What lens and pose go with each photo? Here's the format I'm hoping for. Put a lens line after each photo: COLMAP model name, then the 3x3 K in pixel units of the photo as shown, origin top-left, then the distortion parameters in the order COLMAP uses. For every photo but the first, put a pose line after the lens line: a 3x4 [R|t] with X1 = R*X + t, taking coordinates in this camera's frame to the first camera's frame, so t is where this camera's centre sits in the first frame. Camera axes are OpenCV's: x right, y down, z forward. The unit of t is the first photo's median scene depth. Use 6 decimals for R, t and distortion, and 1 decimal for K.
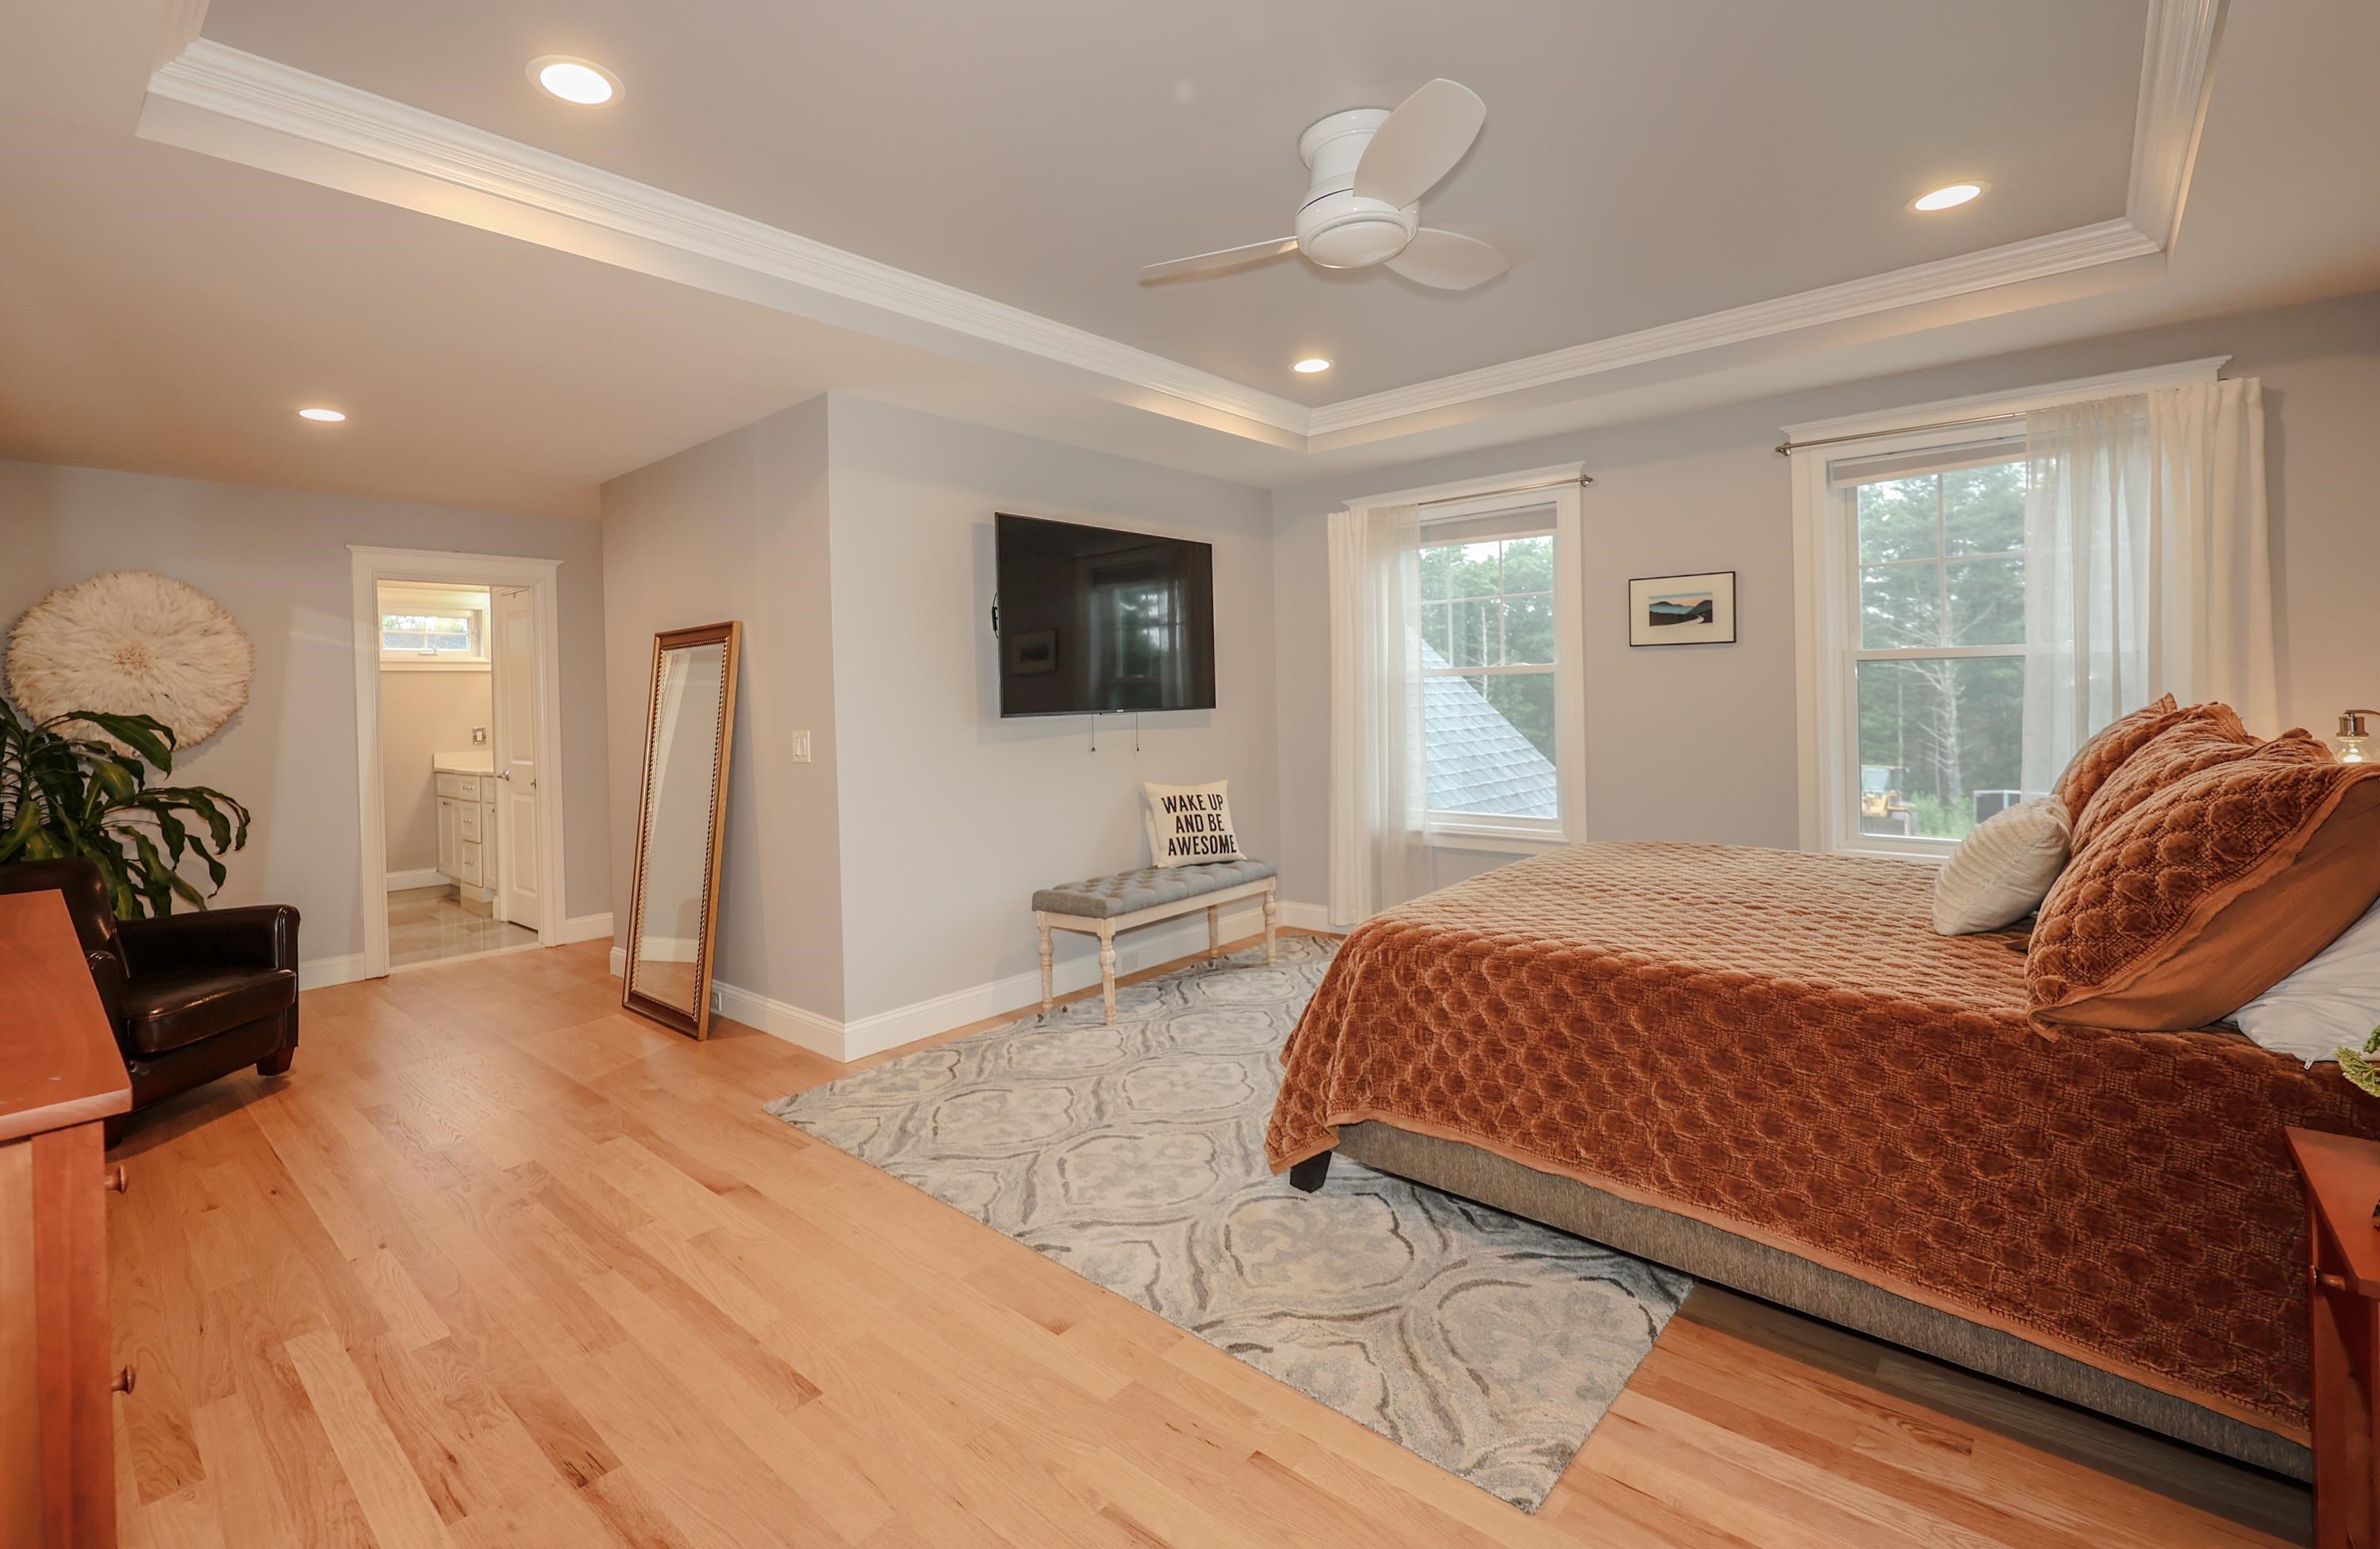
lens RADIAL K [[1044.0, 0, 1105.4], [0, 1044.0, 691.3], [0, 0, 1]] dist [-0.003181, 0.000214]
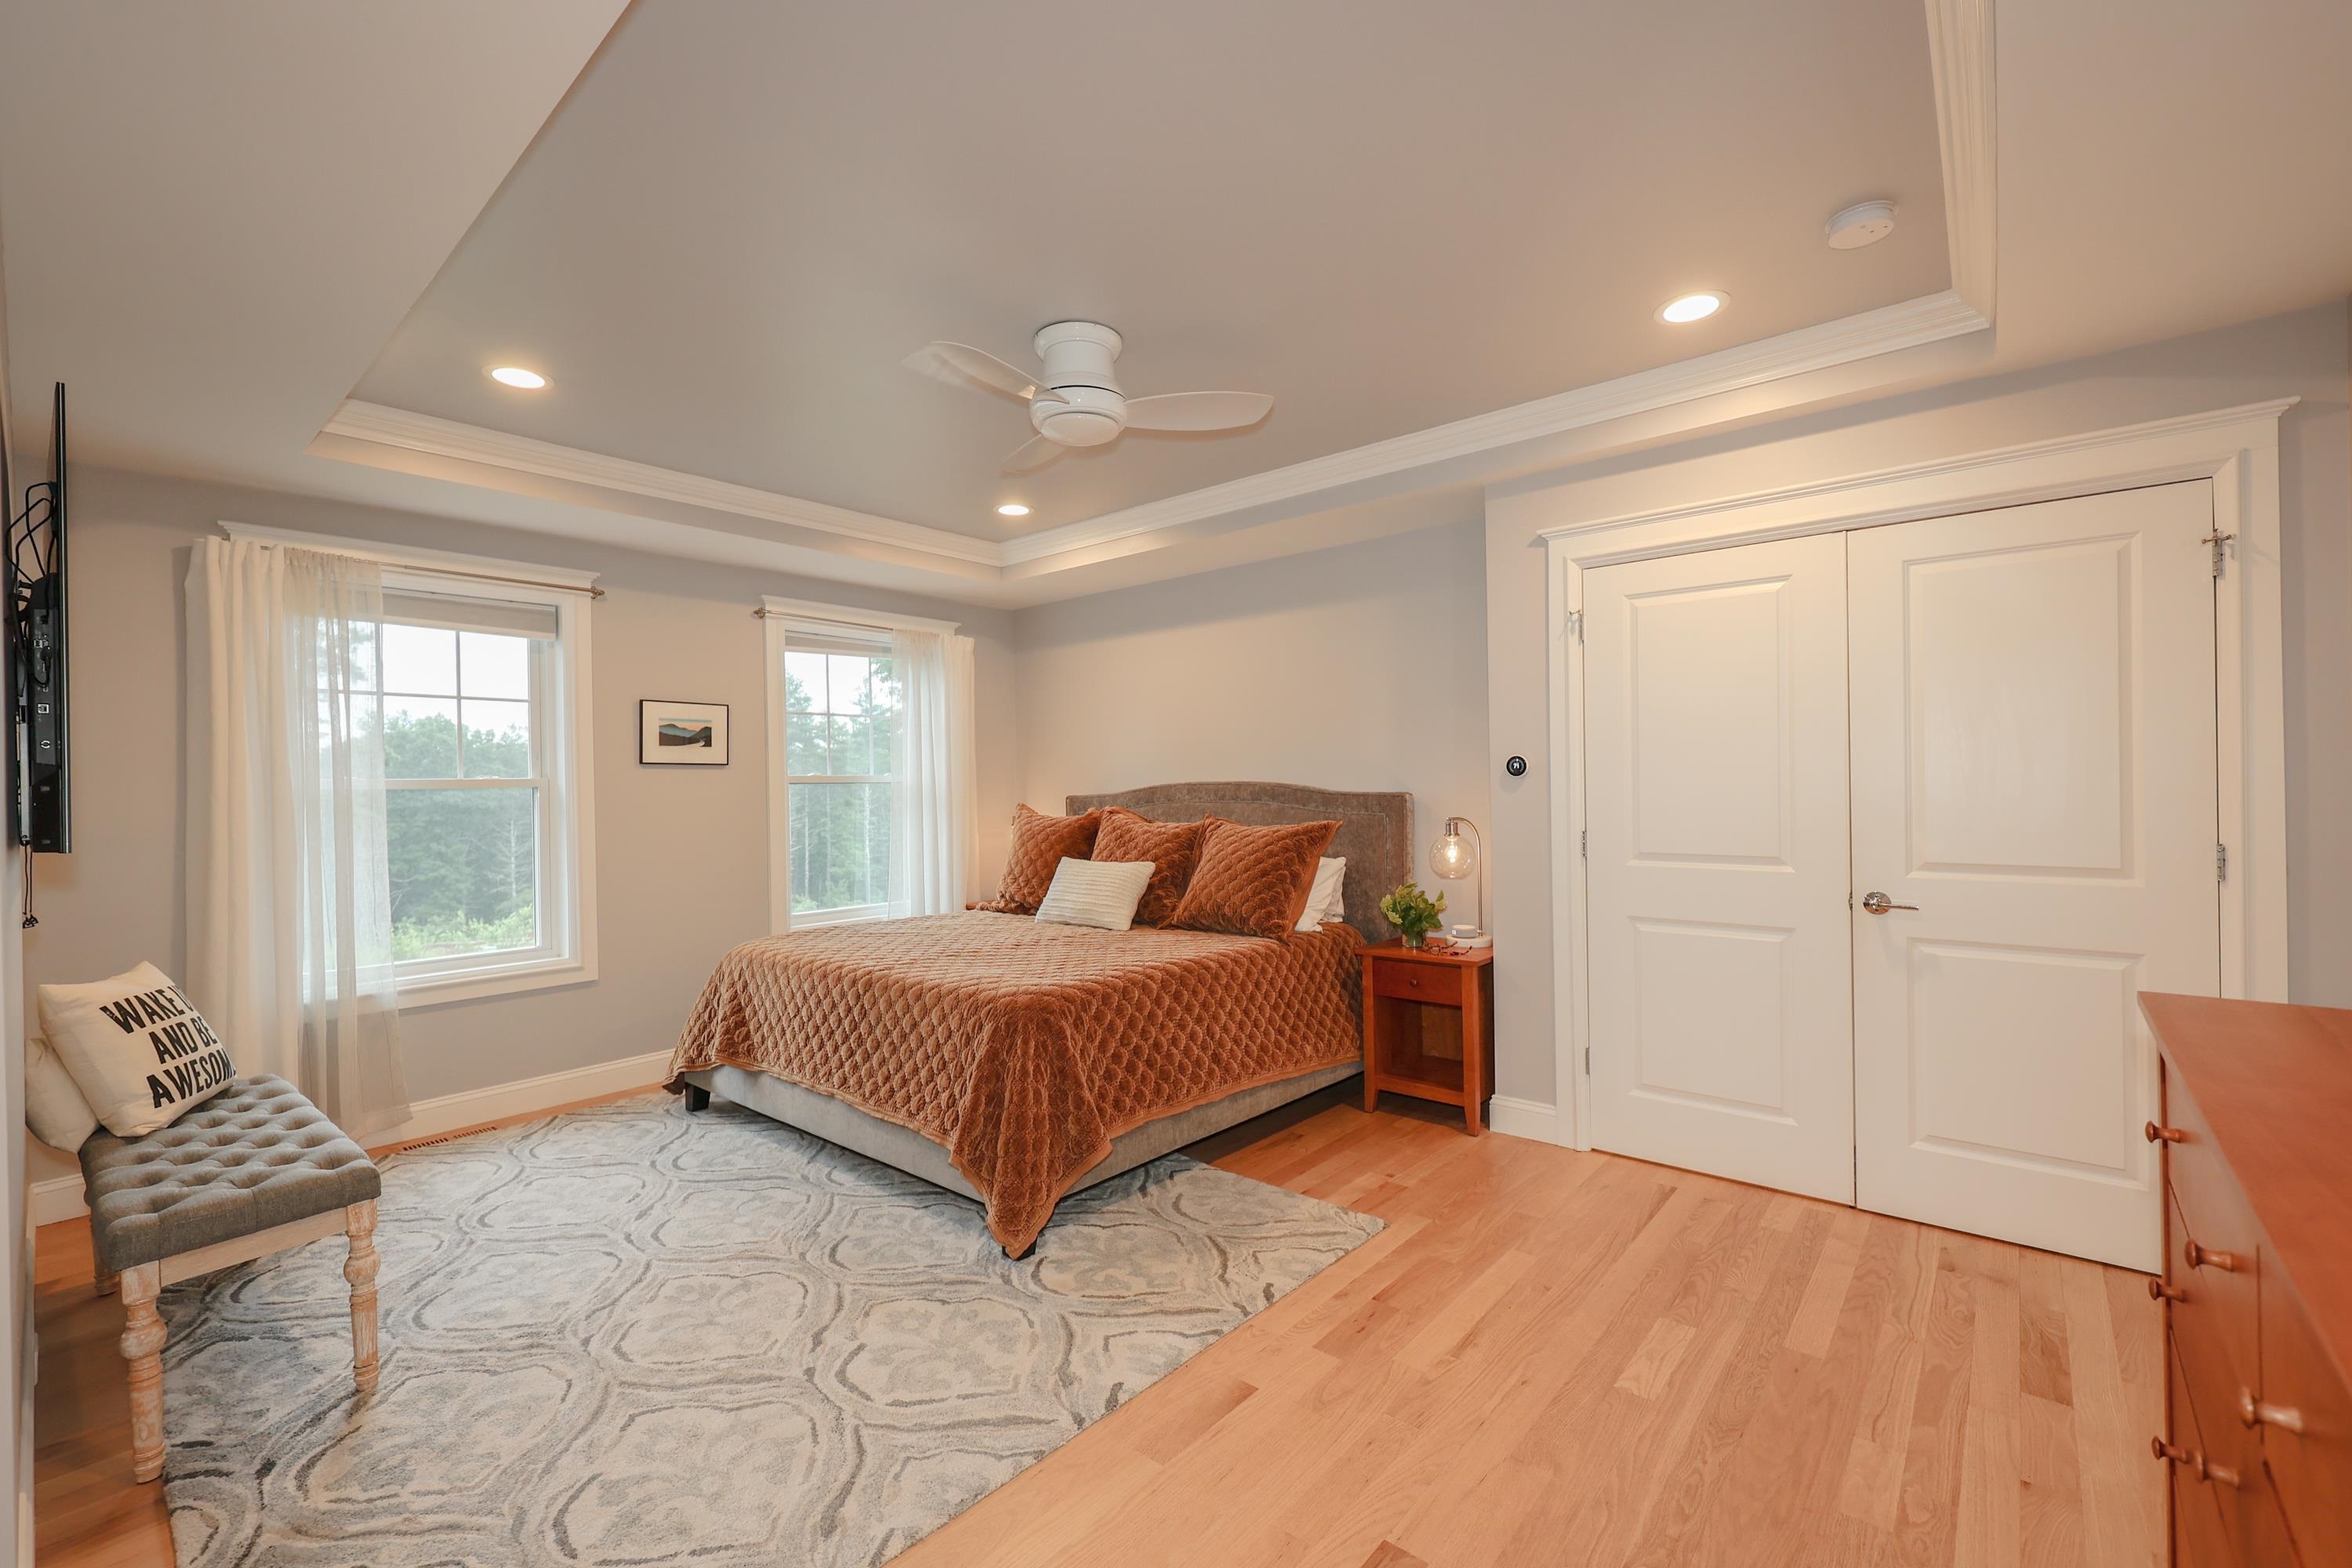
lens RADIAL K [[975.7, 0, 1161.3], [0, 975.7, 795.8], [0, 0, 1]] dist [0.000197, -0.000232]
pose [[-0.029557, 0.015115, 0.999449, -0.623412], [0.011019, 0.999830, -0.014794, 0.011530], [-0.999502, 0.010576, -0.029718, 0.661201]]
